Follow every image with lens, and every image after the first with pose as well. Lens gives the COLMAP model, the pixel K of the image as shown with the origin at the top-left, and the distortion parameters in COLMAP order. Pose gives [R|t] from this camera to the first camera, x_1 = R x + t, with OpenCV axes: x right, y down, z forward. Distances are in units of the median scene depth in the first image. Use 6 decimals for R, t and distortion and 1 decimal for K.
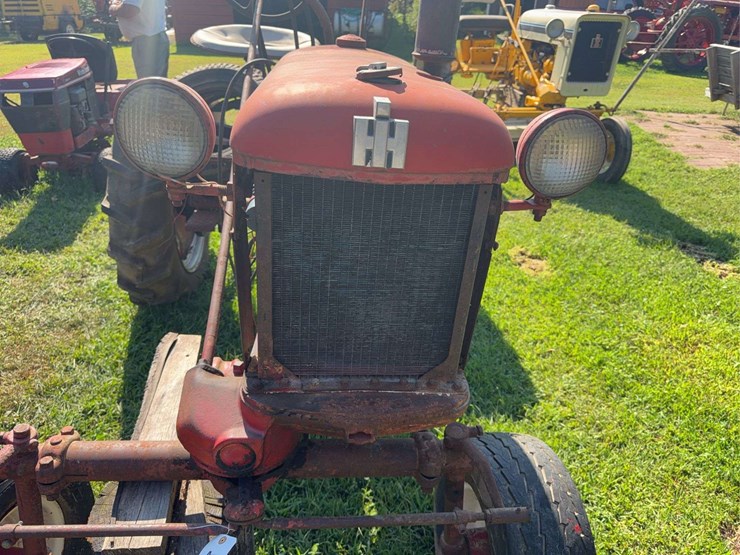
lens RADIAL K [[538.0, 0, 371.8], [0, 538.0, 278.0], [0, 0, 1]] dist [0.036486, -0.053809]
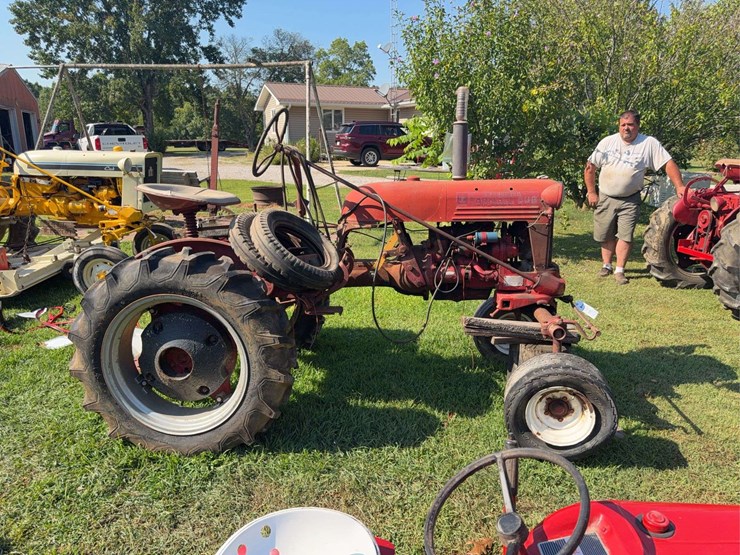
lens RADIAL K [[532.5, 0, 370.0], [0, 532.5, 277.5], [0, 0, 1]] dist [0.047356, -0.061391]
pose [[0.150748, -0.275514, 0.949404, -1.373024], [0.447806, 0.875227, 0.182885, -0.335171], [-0.881331, 0.397579, 0.255315, 0.457007]]
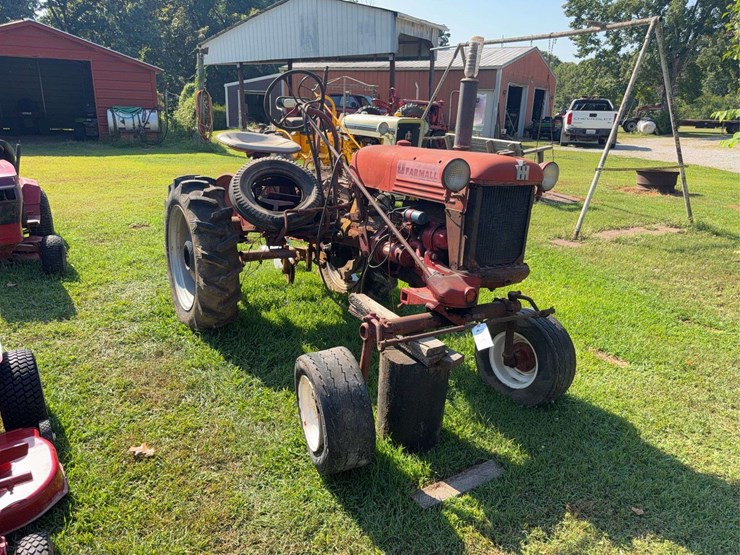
lens RADIAL K [[532.5, 0, 370.0], [0, 532.5, 277.5], [0, 0, 1]] dist [0.047356, -0.061391]
pose [[0.885215, -0.141339, 0.443190, -0.686859], [0.204601, 0.973920, -0.098070, 0.147419], [-0.417771, 0.177490, 0.891047, -0.413165]]
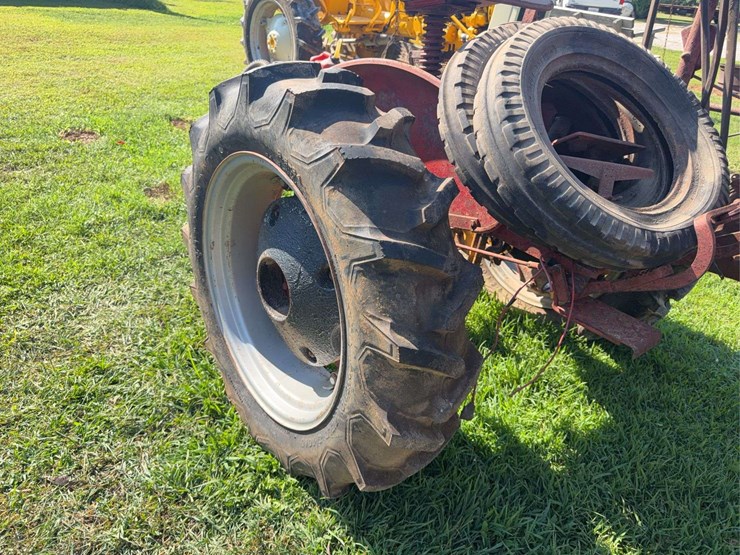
lens RADIAL K [[531.7, 0, 367.1], [0, 531.7, 273.3], [0, 0, 1]] dist [0.045321, -0.062615]
pose [[0.829509, -0.229287, 0.509257, -0.671728], [0.189714, 0.973301, 0.129201, -0.235195], [-0.525284, -0.010560, 0.850861, 0.598515]]
